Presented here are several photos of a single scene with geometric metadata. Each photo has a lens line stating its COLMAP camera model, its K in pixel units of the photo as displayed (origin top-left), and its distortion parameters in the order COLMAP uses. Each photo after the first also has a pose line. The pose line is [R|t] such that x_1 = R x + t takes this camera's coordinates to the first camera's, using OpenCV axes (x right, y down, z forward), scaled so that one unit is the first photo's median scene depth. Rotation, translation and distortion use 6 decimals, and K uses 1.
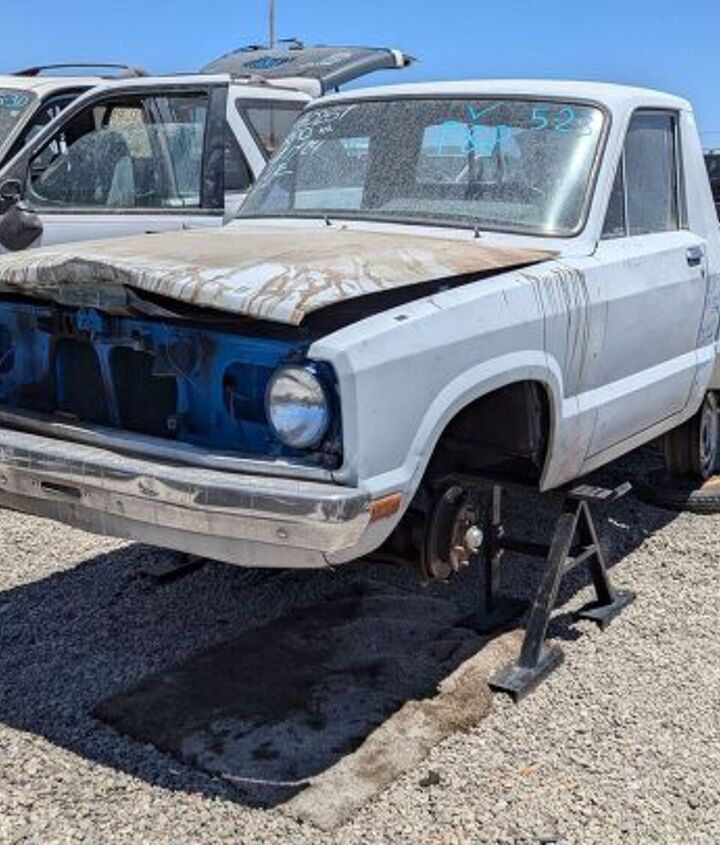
lens RADIAL K [[1068.7, 0, 367.3], [0, 1068.7, 421.6], [0, 0, 1]] dist [0.039329, 0.000000]
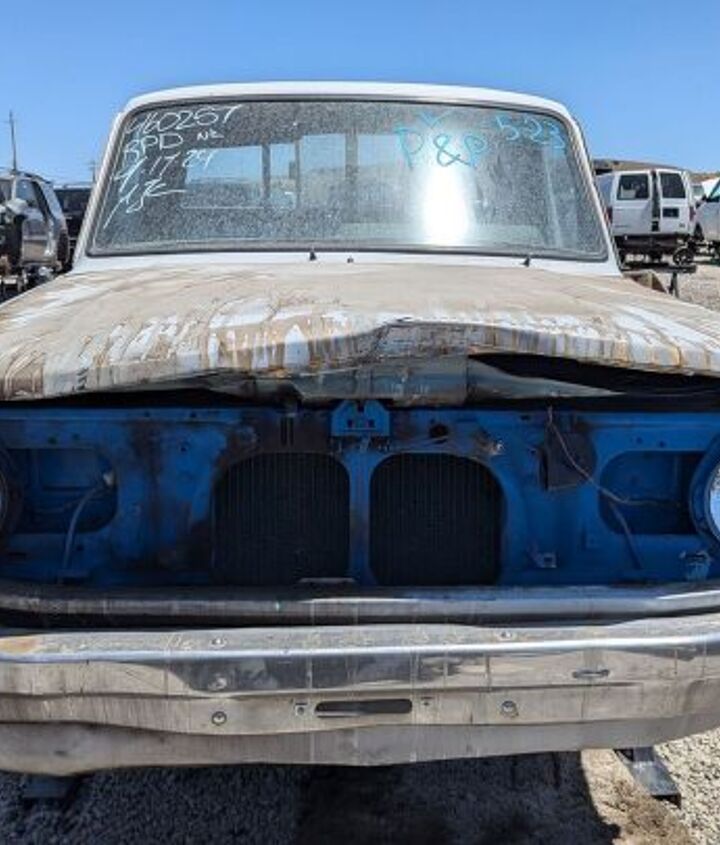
lens RADIAL K [[1068.7, 0, 363.5], [0, 1068.7, 414.7], [0, 0, 1]] dist [0.039329, 0.000000]
pose [[0.798518, -0.119213, 0.590048, -0.604647], [0.142016, 0.989834, 0.007793, -0.099965], [-0.584978, 0.077573, 0.807331, 0.498780]]
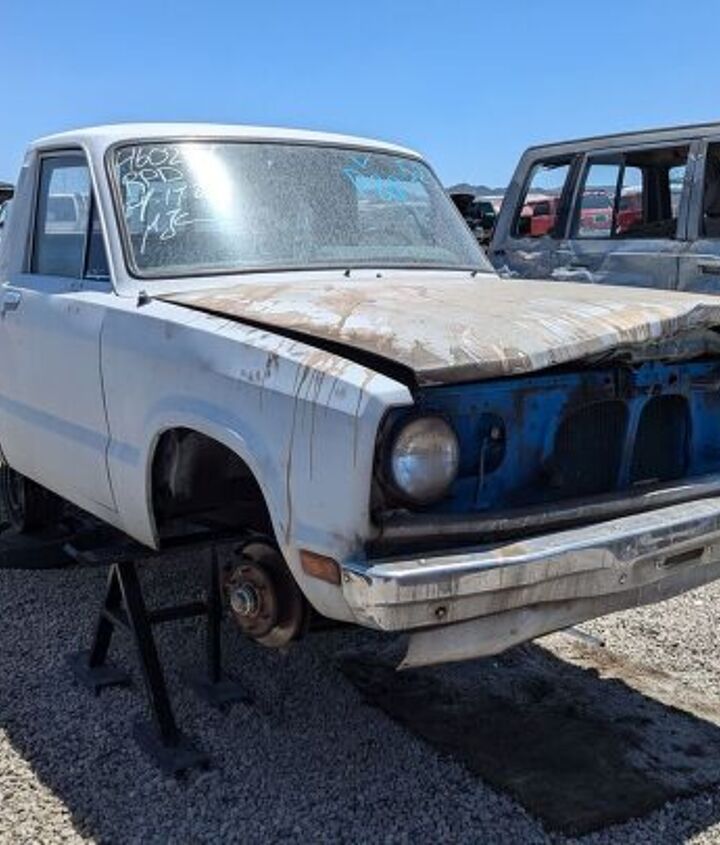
lens RADIAL K [[1068.7, 0, 347.9], [0, 1068.7, 418.6], [0, 0, 1]] dist [0.039329, 0.000000]
pose [[0.345897, -0.169549, 0.922827, -1.190249], [0.218565, 0.971041, 0.096484, -0.199896], [-0.912461, 0.168324, 0.372937, 0.882843]]
